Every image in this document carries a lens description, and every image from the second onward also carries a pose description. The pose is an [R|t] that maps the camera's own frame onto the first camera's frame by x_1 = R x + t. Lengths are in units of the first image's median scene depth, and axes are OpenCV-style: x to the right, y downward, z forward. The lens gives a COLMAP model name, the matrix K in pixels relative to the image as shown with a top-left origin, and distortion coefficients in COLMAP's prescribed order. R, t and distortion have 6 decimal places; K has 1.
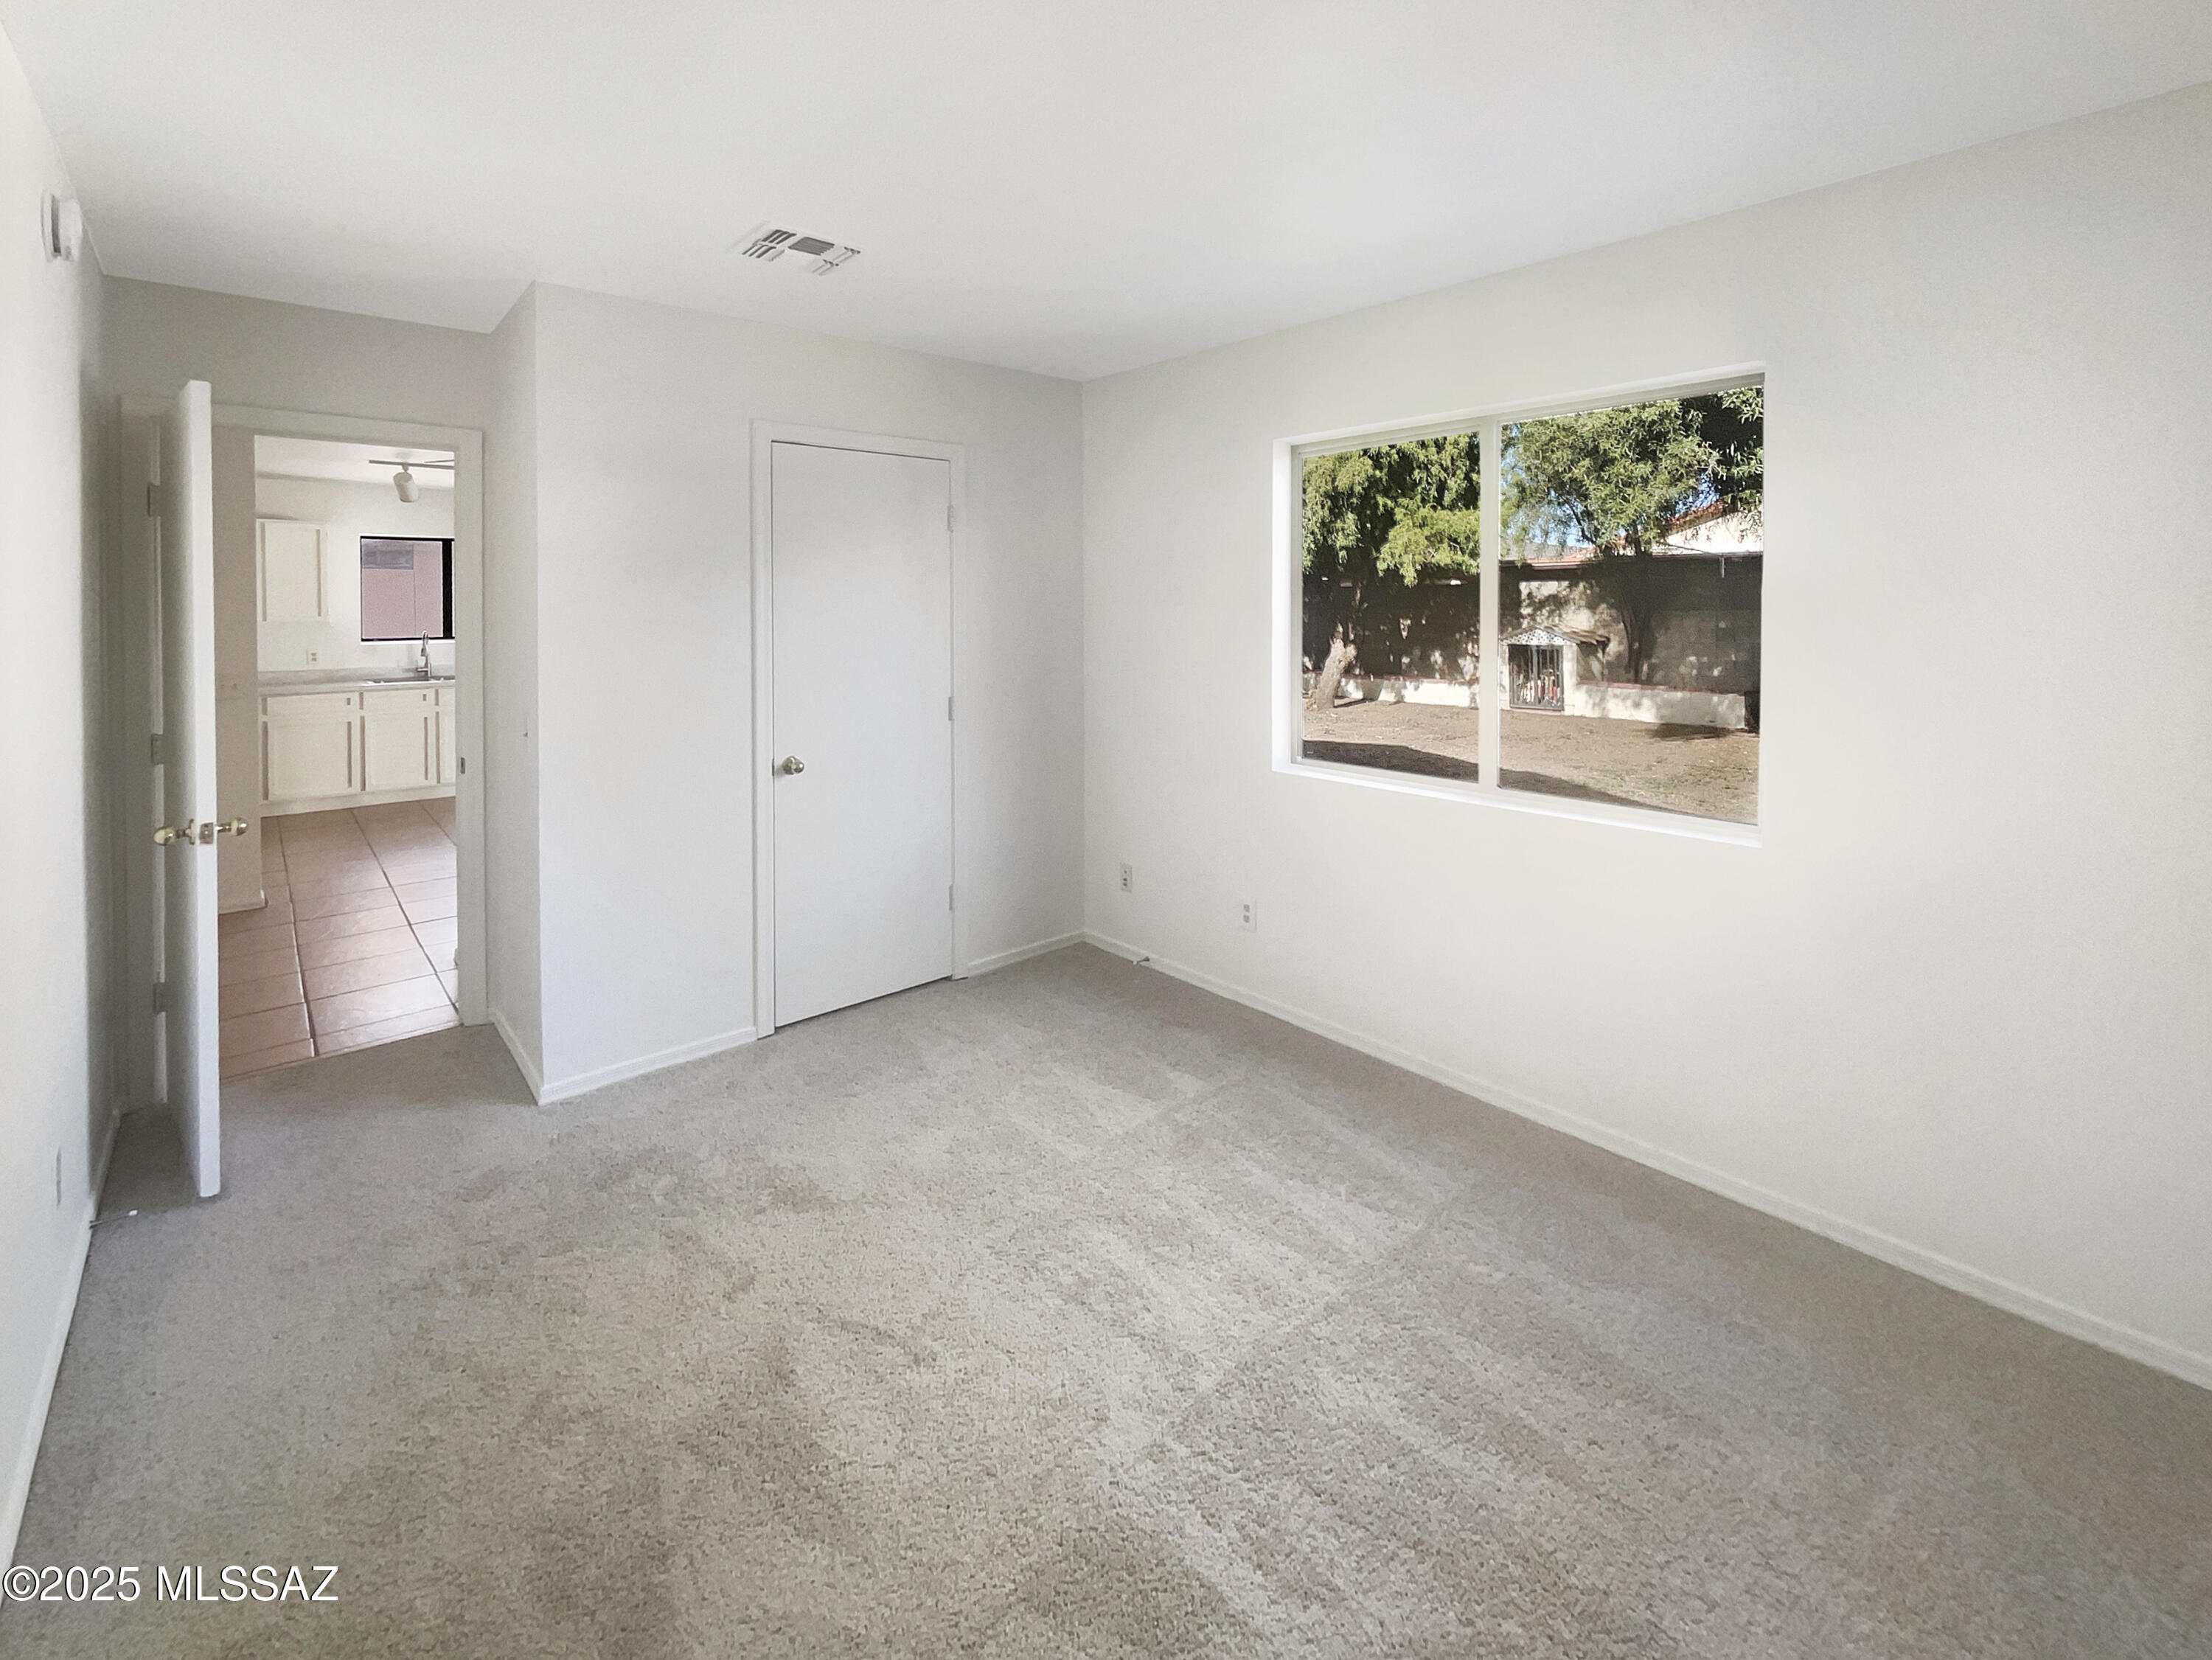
lens RADIAL K [[952.5, 0, 1112.3], [0, 952.5, 805.9], [0, 0, 1]] dist [-0.035534, 0.020260]
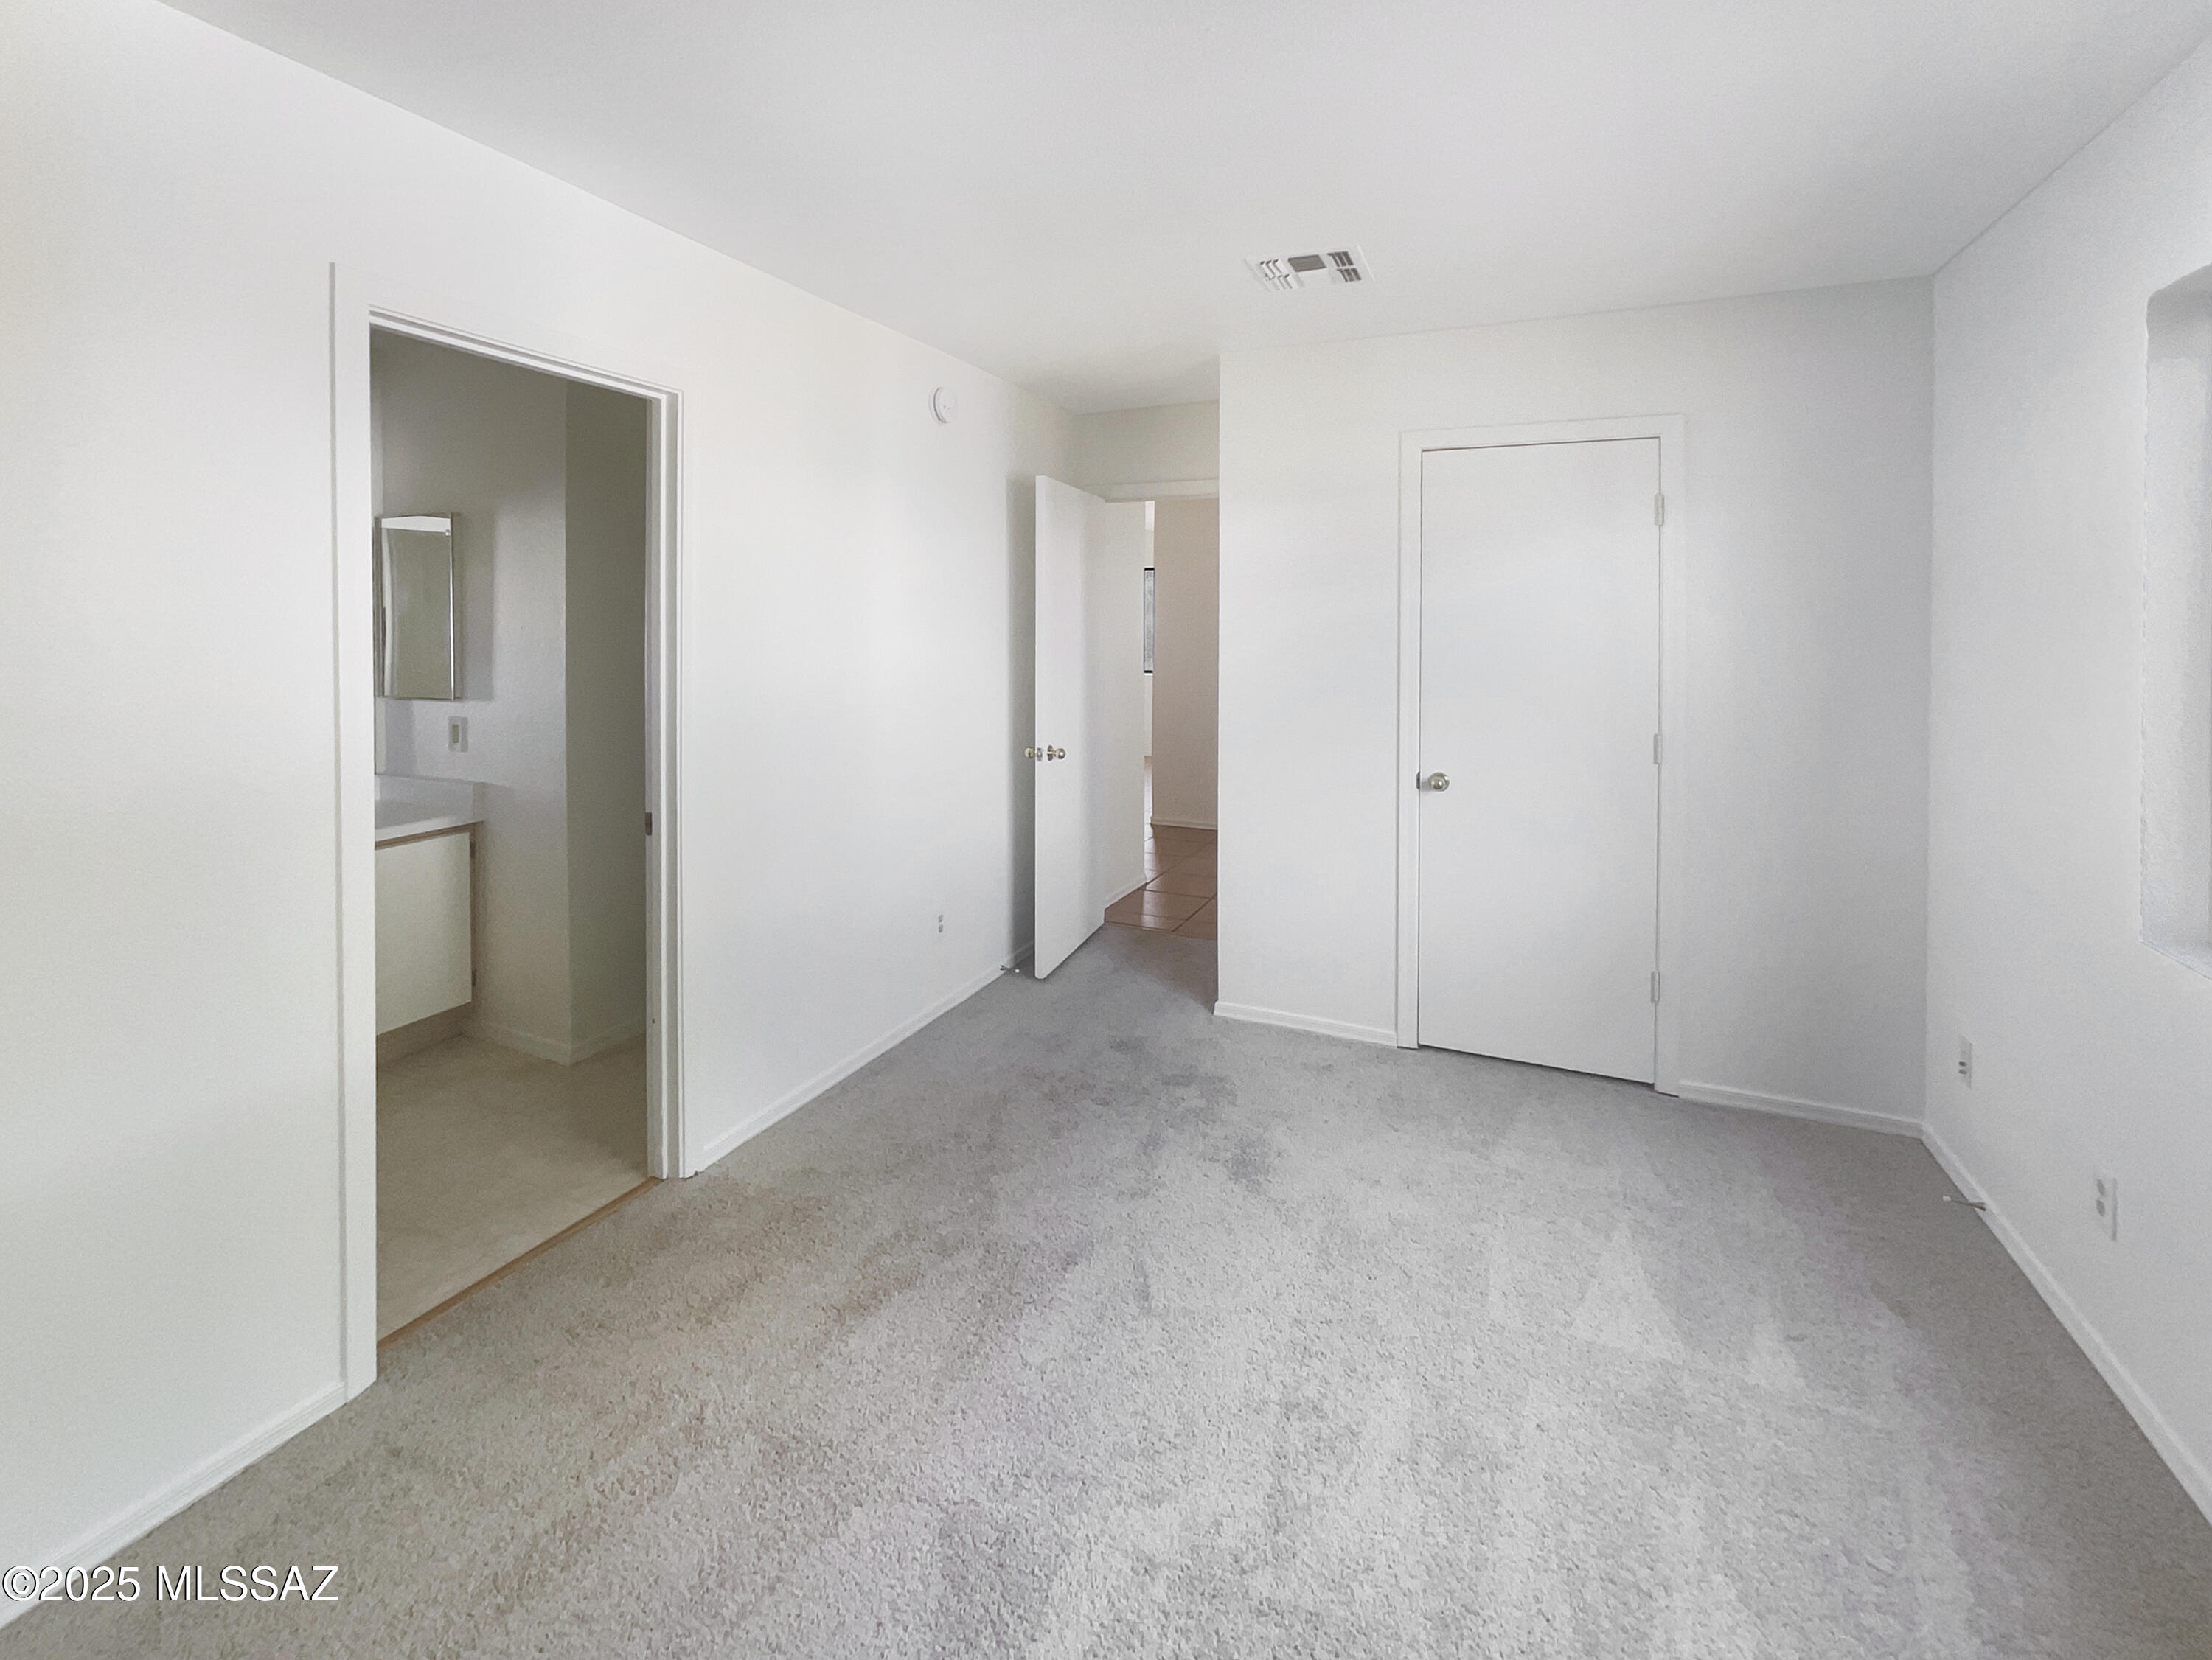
lens RADIAL K [[952.2, 0, 1112.3], [0, 952.2, 805.9], [0, 0, 1]] dist [-0.035534, 0.020260]
pose [[0.419212, 0.180367, -0.889791, 0.492700], [-0.198876, 0.974508, 0.103842, -0.067095], [0.885838, 0.133426, 0.444396, 0.348337]]
